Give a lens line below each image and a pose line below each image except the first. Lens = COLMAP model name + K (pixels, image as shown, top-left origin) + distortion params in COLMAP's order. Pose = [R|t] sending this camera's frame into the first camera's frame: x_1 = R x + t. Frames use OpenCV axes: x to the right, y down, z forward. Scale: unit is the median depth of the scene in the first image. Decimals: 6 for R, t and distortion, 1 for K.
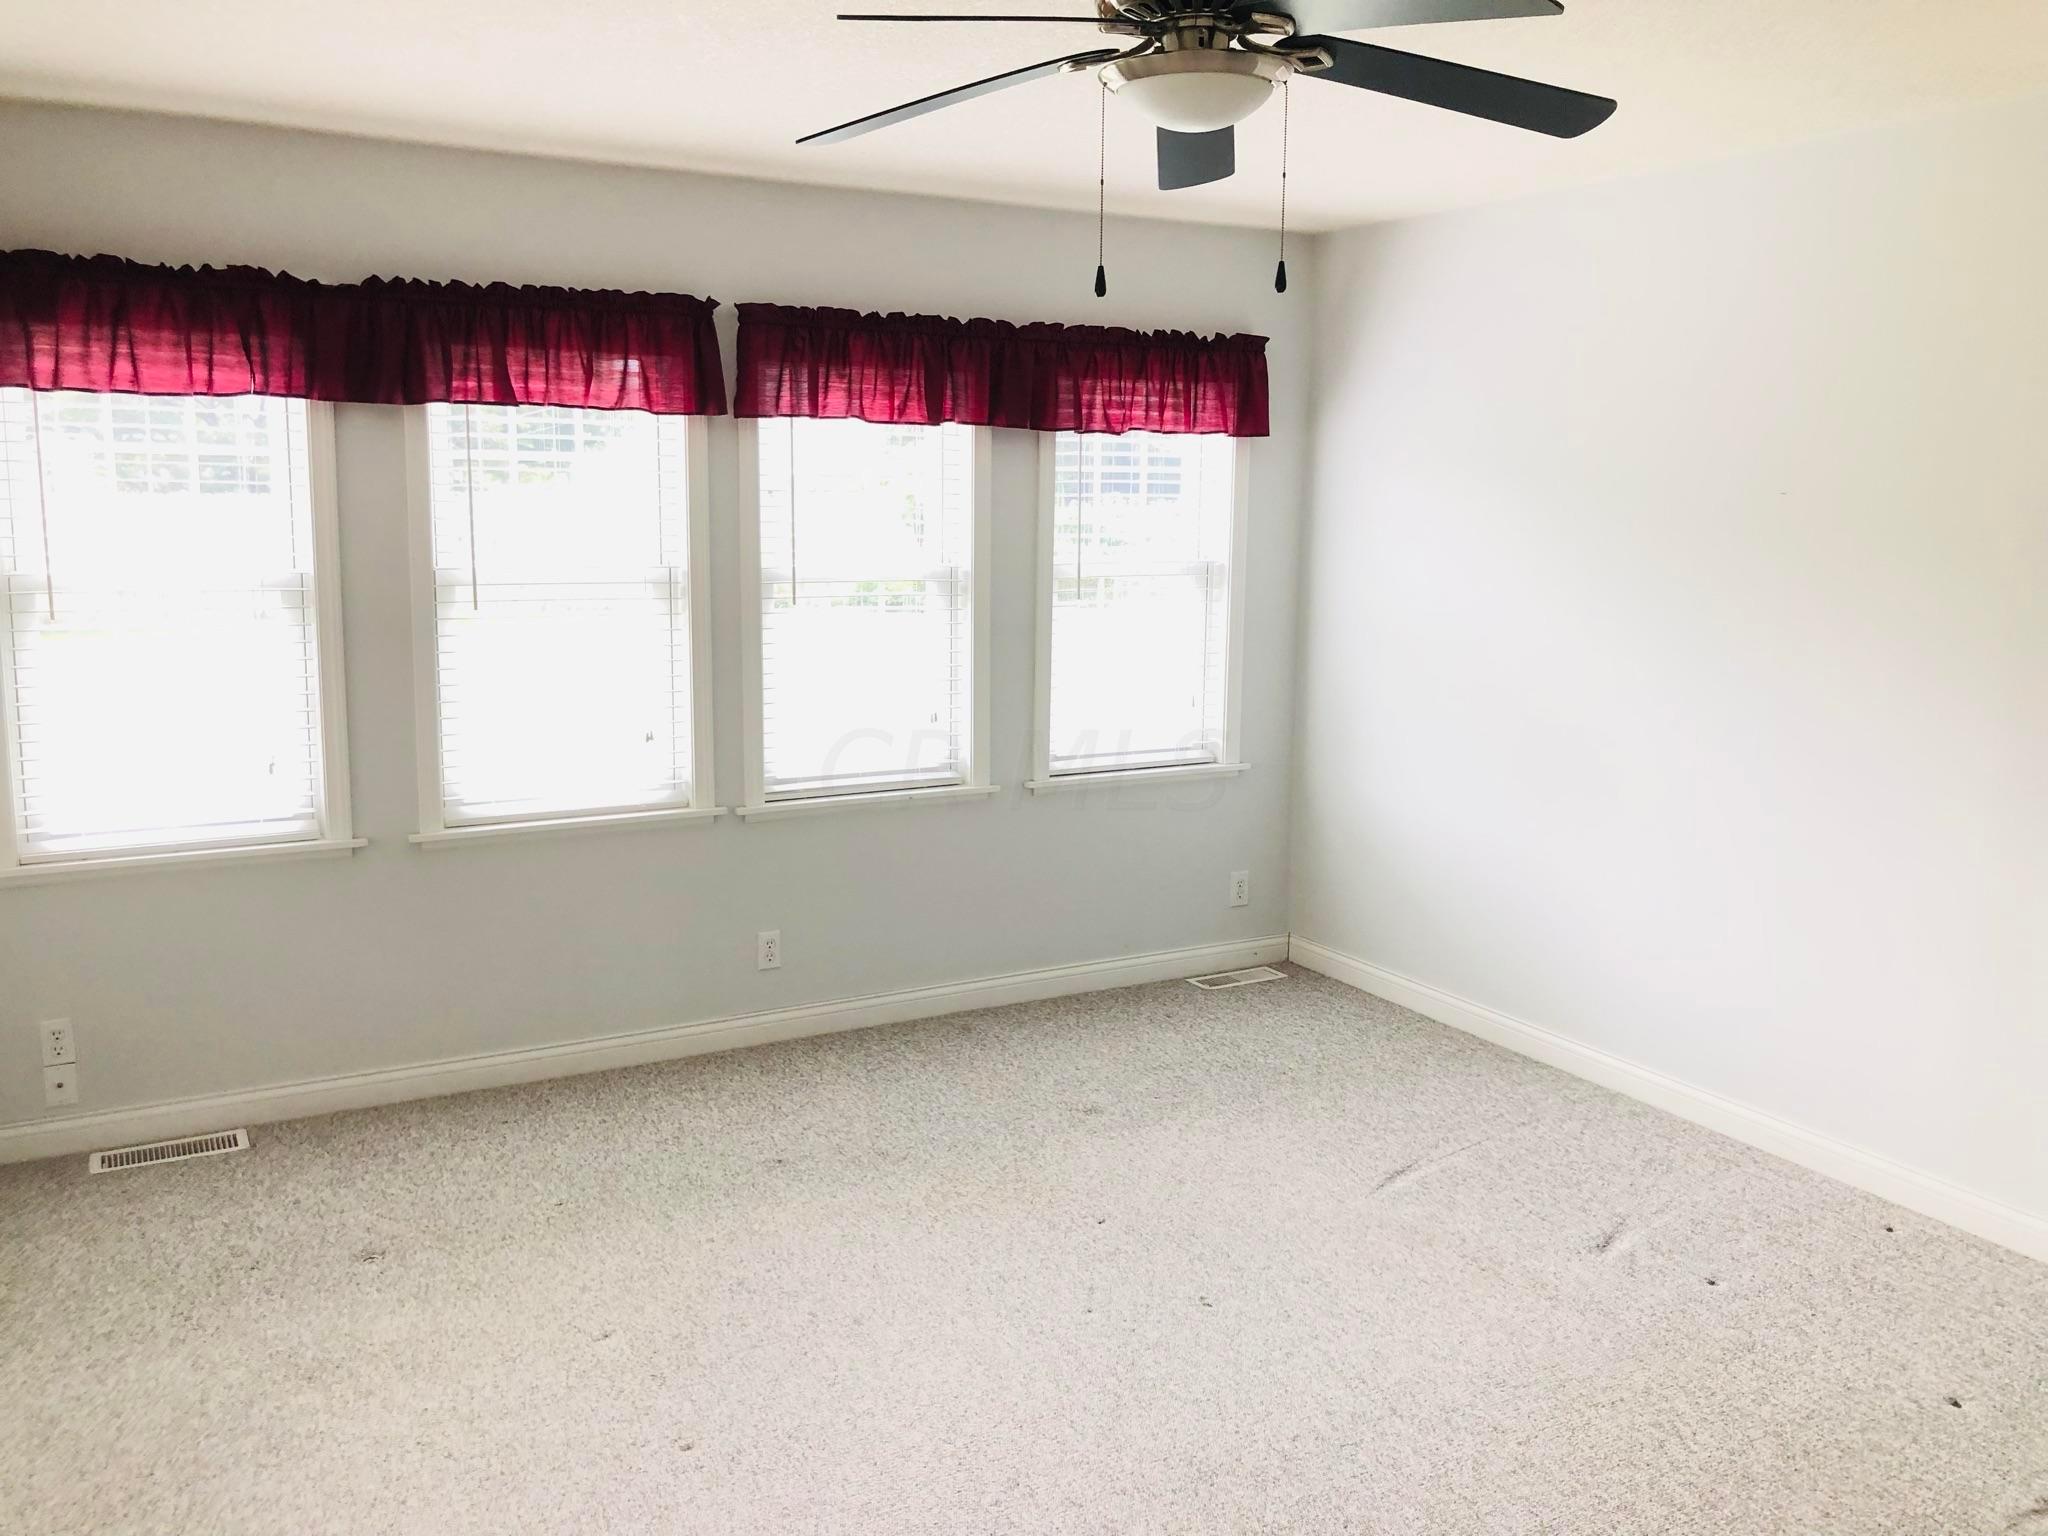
lens RADIAL K [[1745.3, 0, 1024.0], [0, 1745.3, 768.0], [0, 0, 1]] dist [0.050065, -0.002016]
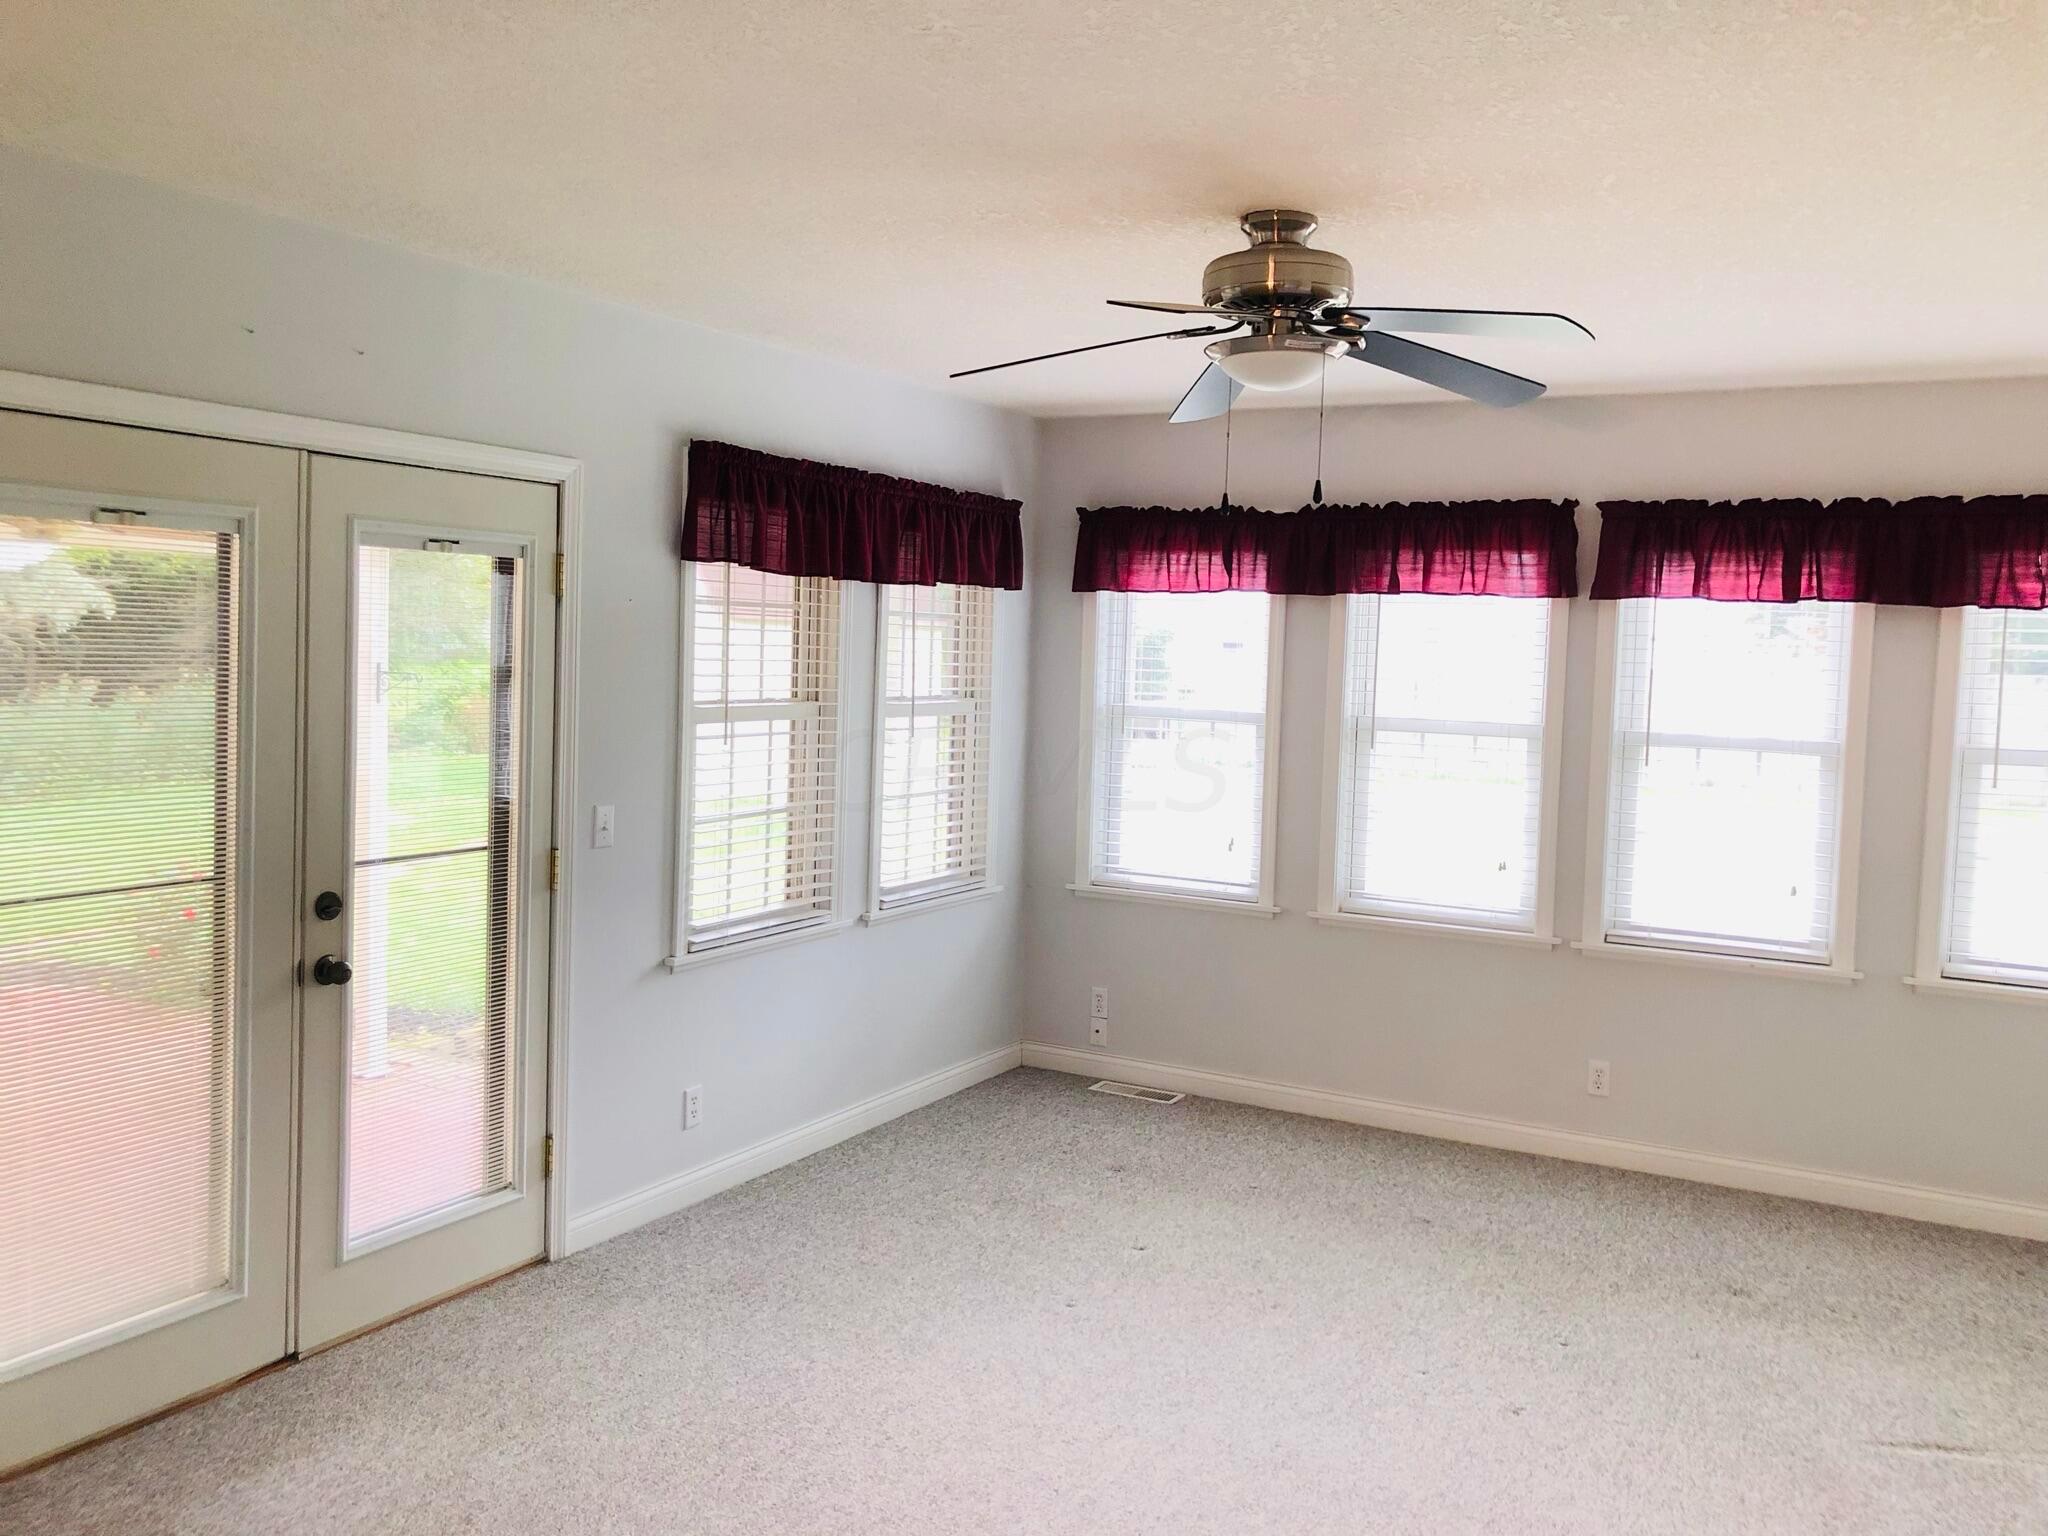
lens RADIAL K [[1715.8, 0, 1024.0], [0, 1715.8, 768.0], [0, 0, 1]] dist [0.046268, -0.011713]
pose [[0.518648, 0.067036, -0.852356, 0.613831], [-0.166302, 0.985791, -0.023663, -0.001977], [0.838659, 0.154022, 0.522426, 0.111813]]
